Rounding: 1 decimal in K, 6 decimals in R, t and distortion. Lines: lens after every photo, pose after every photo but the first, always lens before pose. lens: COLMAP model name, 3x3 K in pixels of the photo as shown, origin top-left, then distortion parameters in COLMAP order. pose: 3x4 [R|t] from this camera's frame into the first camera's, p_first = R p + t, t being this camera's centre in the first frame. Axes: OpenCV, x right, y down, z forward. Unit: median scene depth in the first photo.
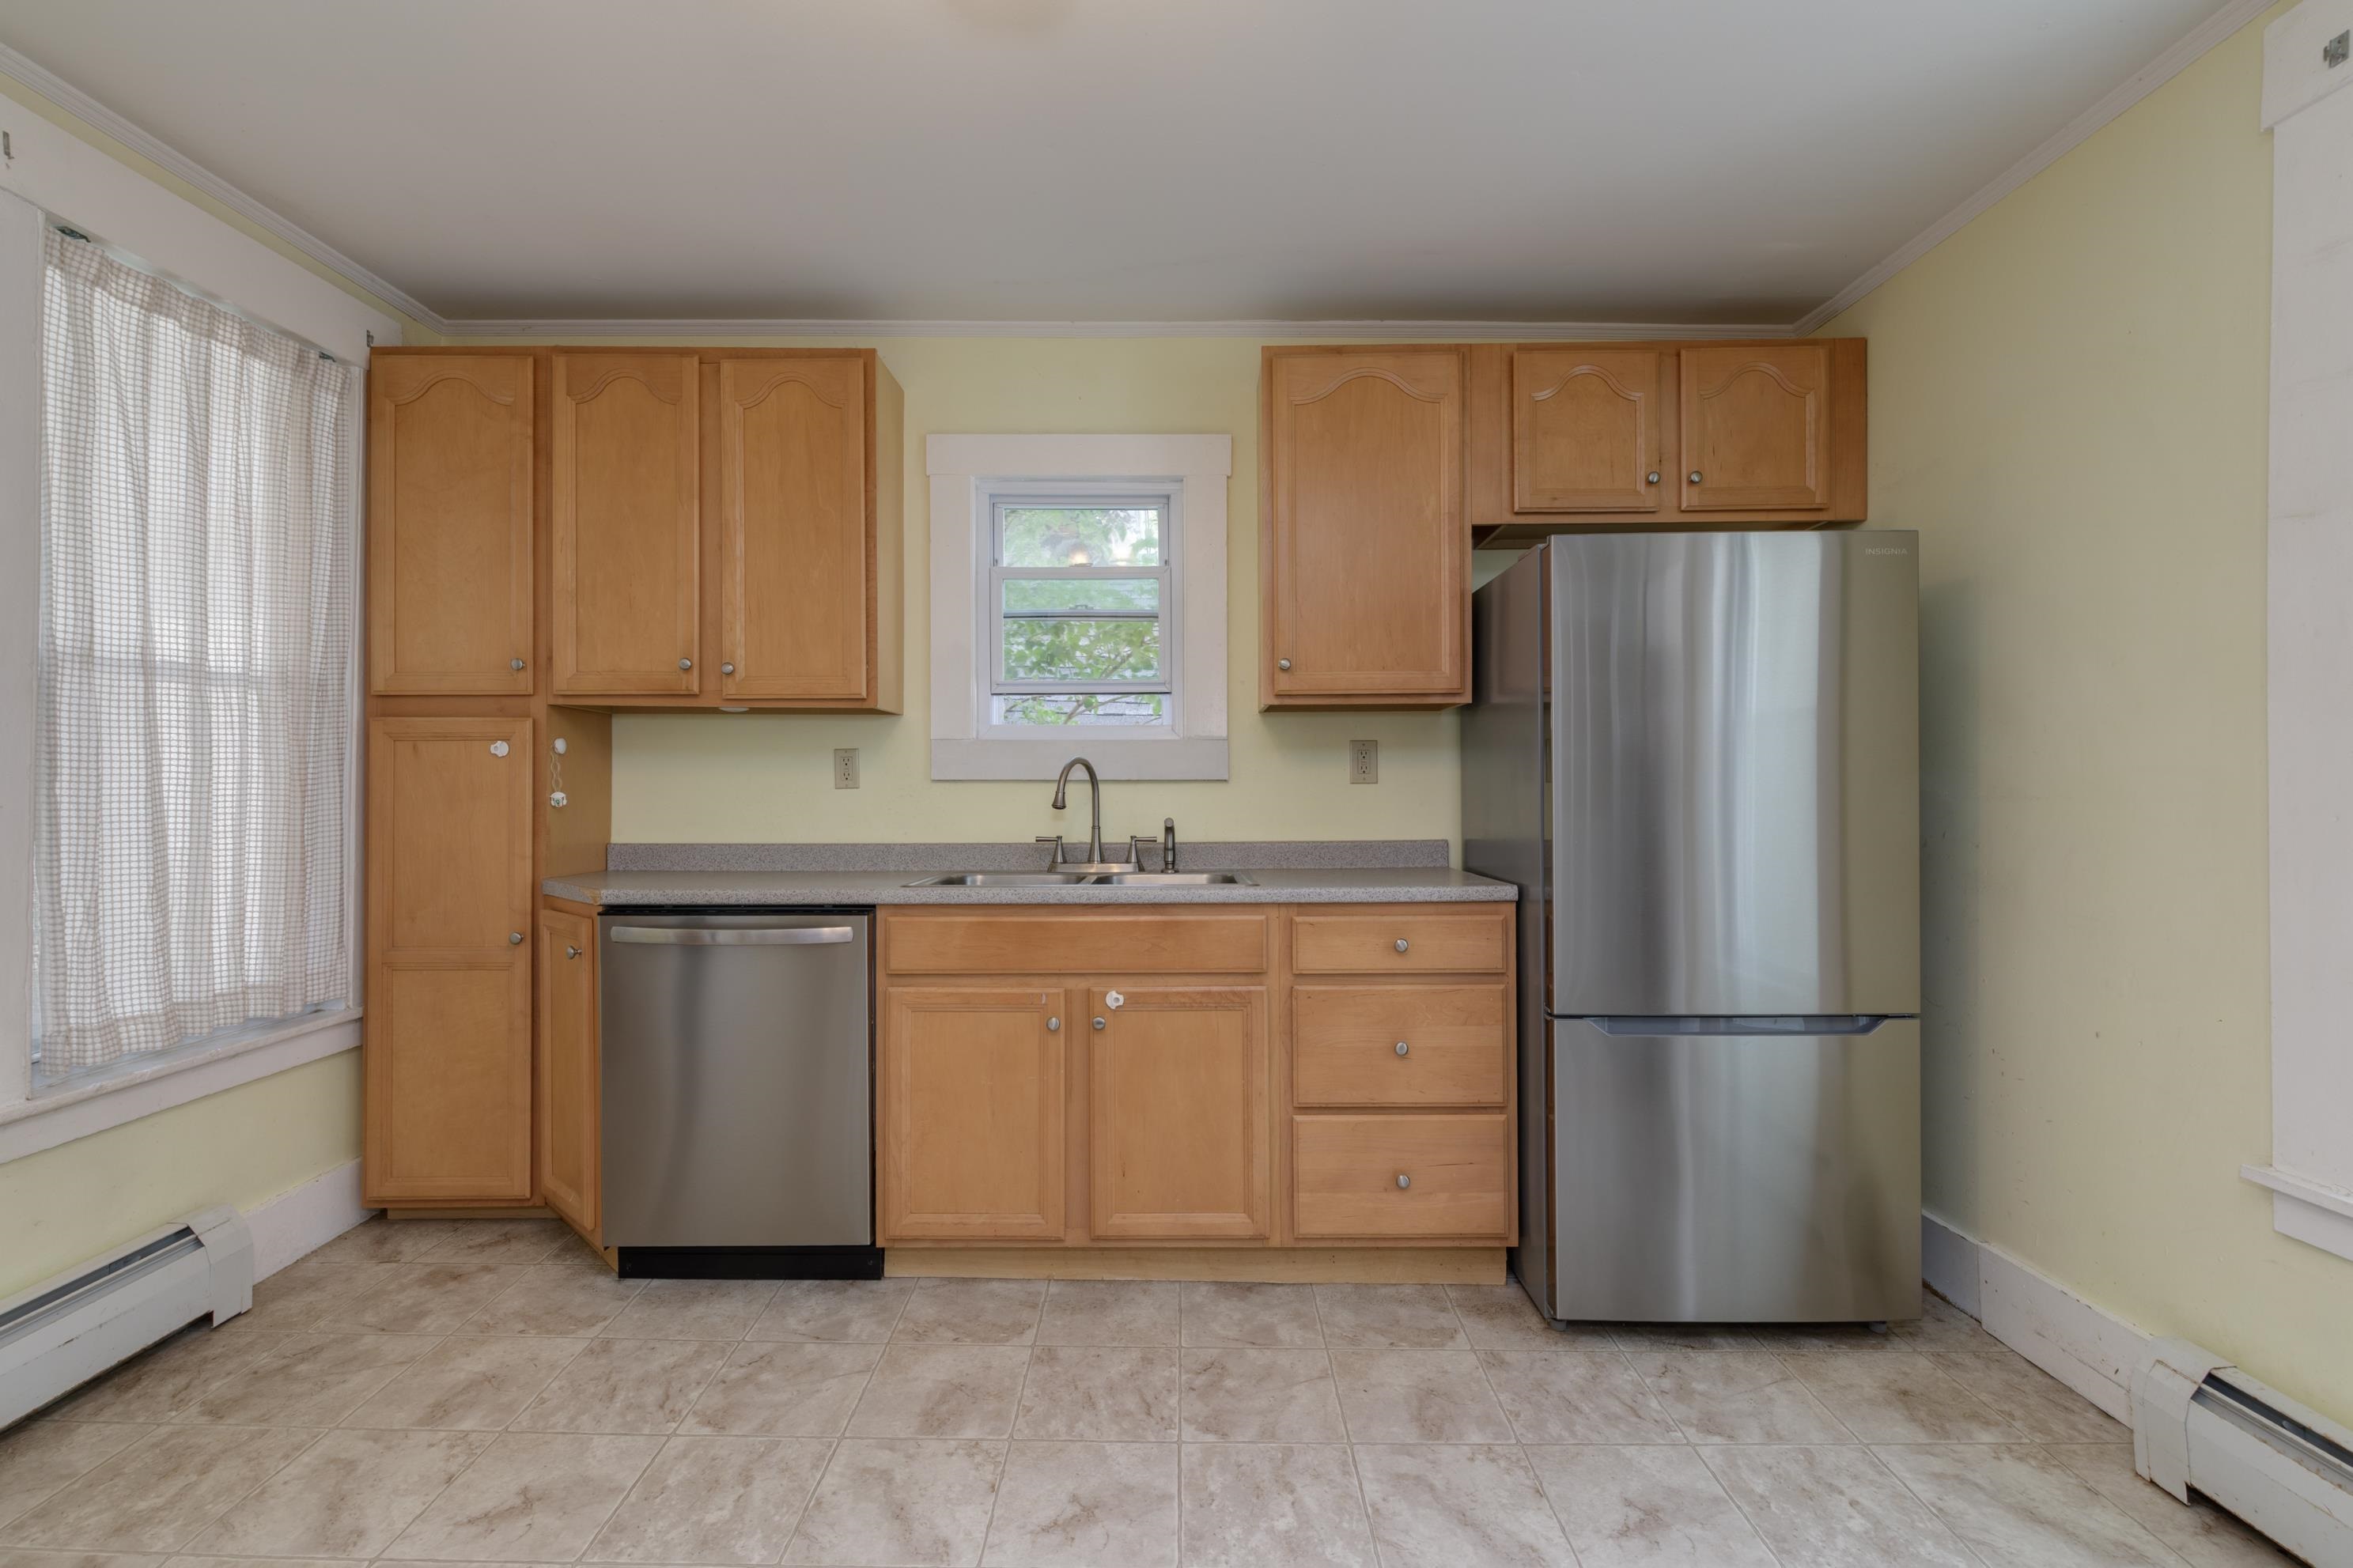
lens RADIAL K [[1085.5, 0, 1177.0], [0, 1085.5, 785.8], [0, 0, 1]] dist [0.004832, -0.000106]
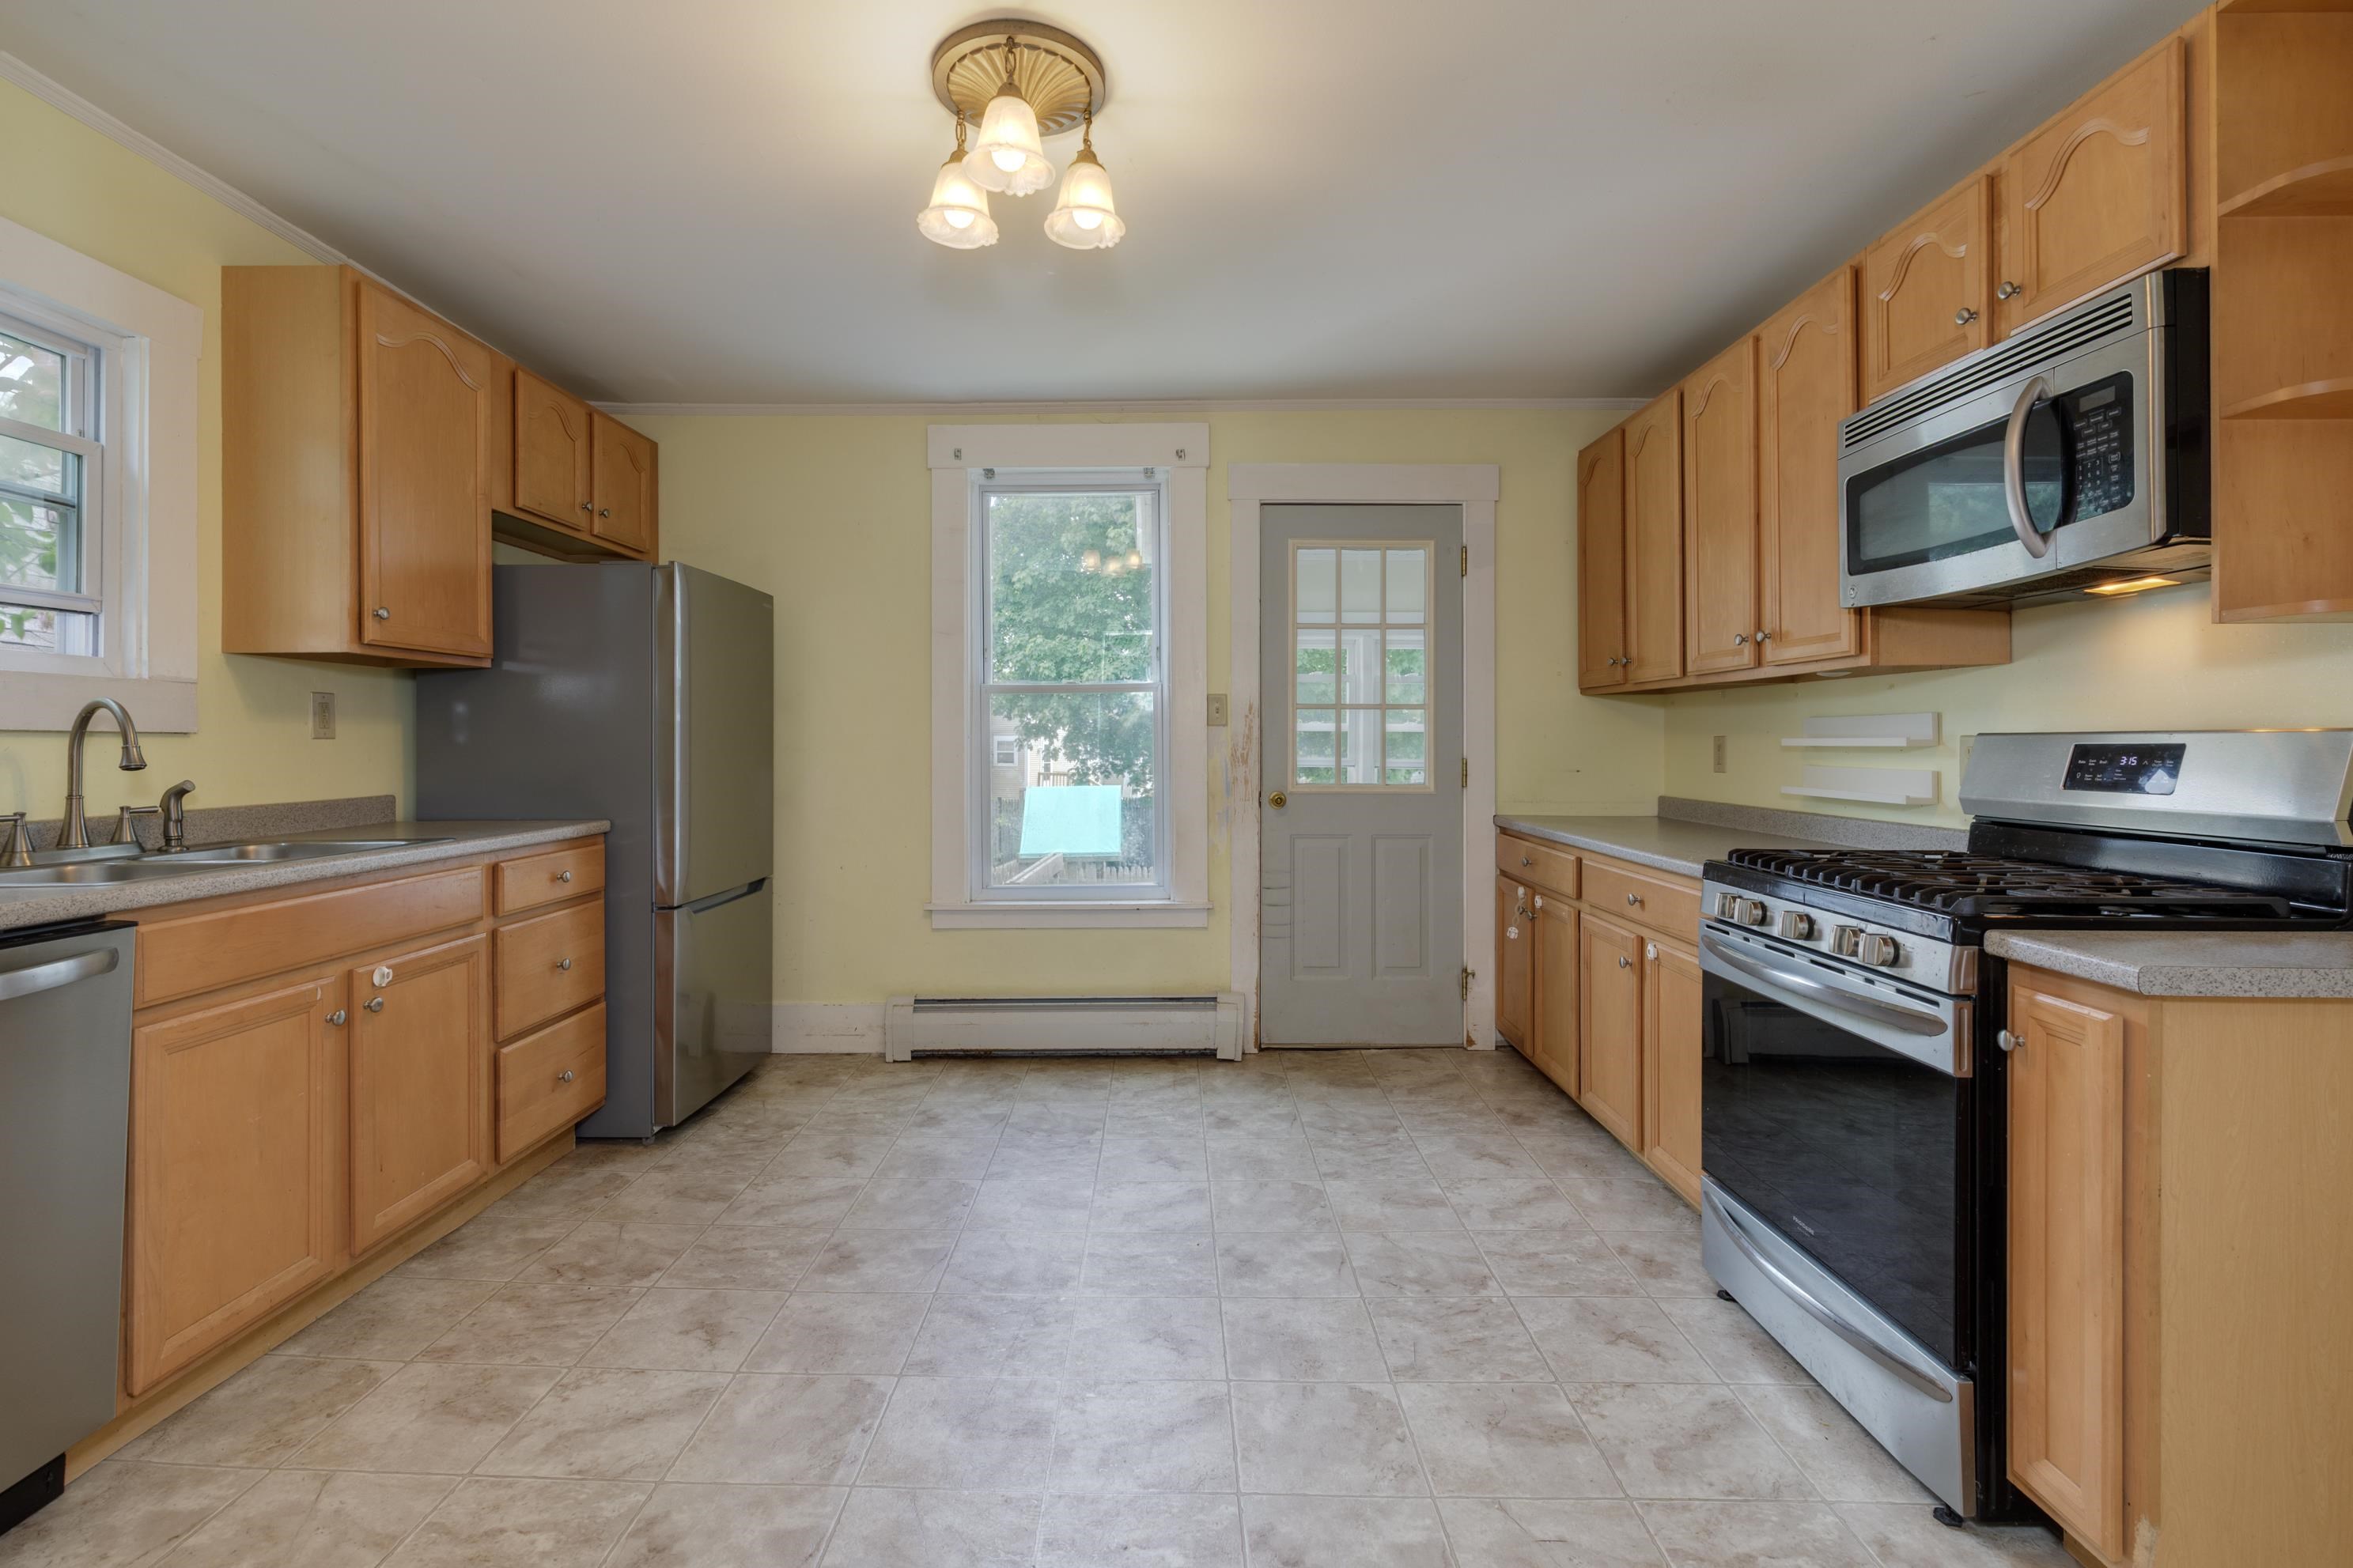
lens RADIAL K [[1085.5, 0, 1169.4], [0, 1085.5, 736.1], [0, 0, 1]] dist [0.004832, -0.000106]
pose [[-0.009070, 0.009713, 0.999912, -0.999395], [0.001304, 0.999952, -0.009702, 0.007118], [-0.999958, 0.001216, -0.009082, 0.363120]]
